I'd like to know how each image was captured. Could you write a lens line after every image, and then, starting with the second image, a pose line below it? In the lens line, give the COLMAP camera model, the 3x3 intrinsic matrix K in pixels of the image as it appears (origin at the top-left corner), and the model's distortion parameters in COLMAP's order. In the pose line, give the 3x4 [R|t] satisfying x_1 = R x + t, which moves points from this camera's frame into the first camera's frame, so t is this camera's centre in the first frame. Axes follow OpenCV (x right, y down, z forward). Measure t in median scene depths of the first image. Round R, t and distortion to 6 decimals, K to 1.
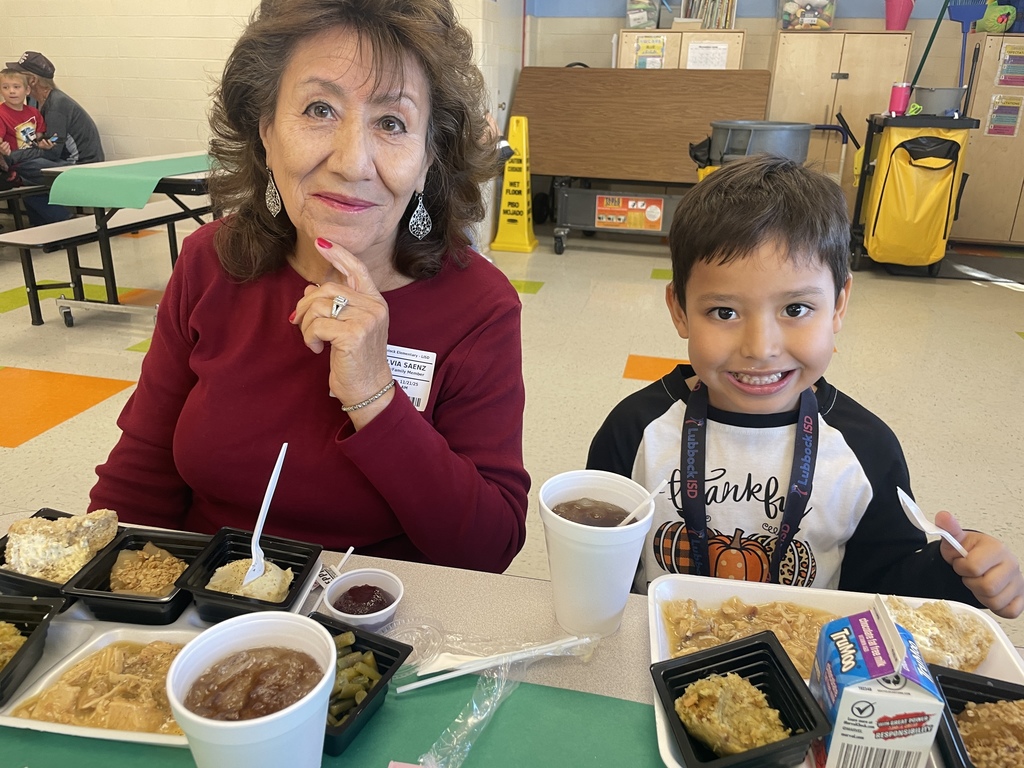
lens RADIAL K [[774.4, 0, 509.3], [0, 774.4, 384.0], [0, 0, 1]] dist [0.028171, -0.041068]
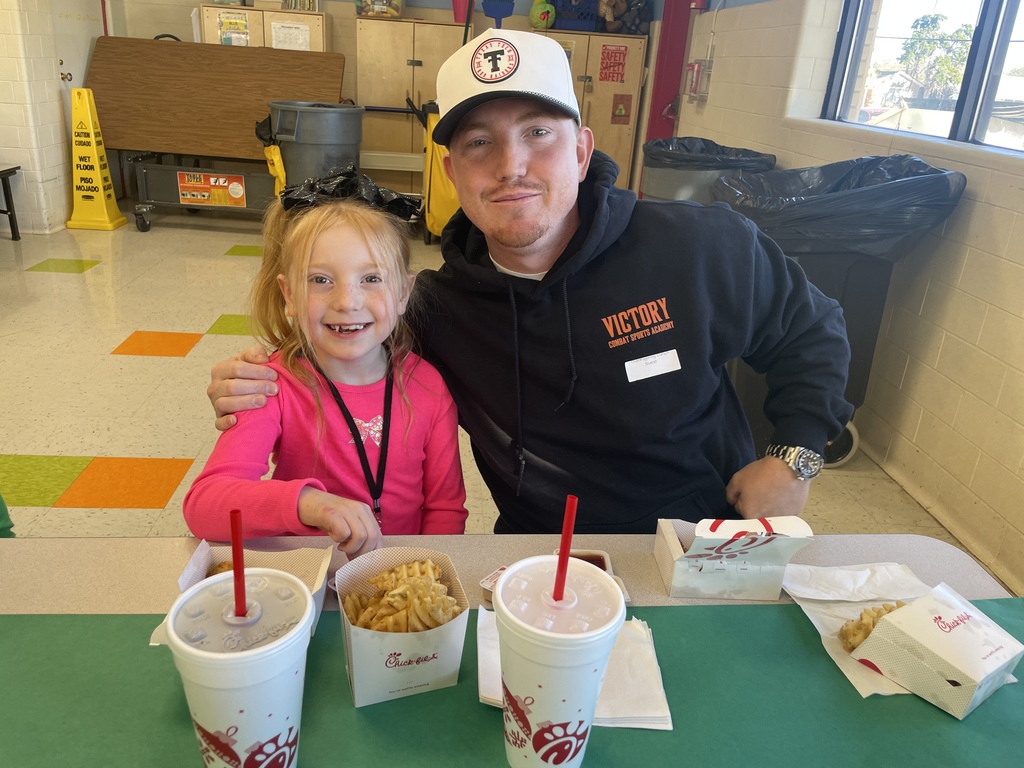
lens RADIAL K [[774.4, 0, 513.9], [0, 774.4, 383.1], [0, 0, 1]] dist [0.028171, -0.041068]
pose [[0.957751, -0.066113, 0.279896, 0.231114], [0.058213, 0.997638, 0.036454, 0.014909], [-0.281645, -0.018620, 0.959338, -0.078674]]
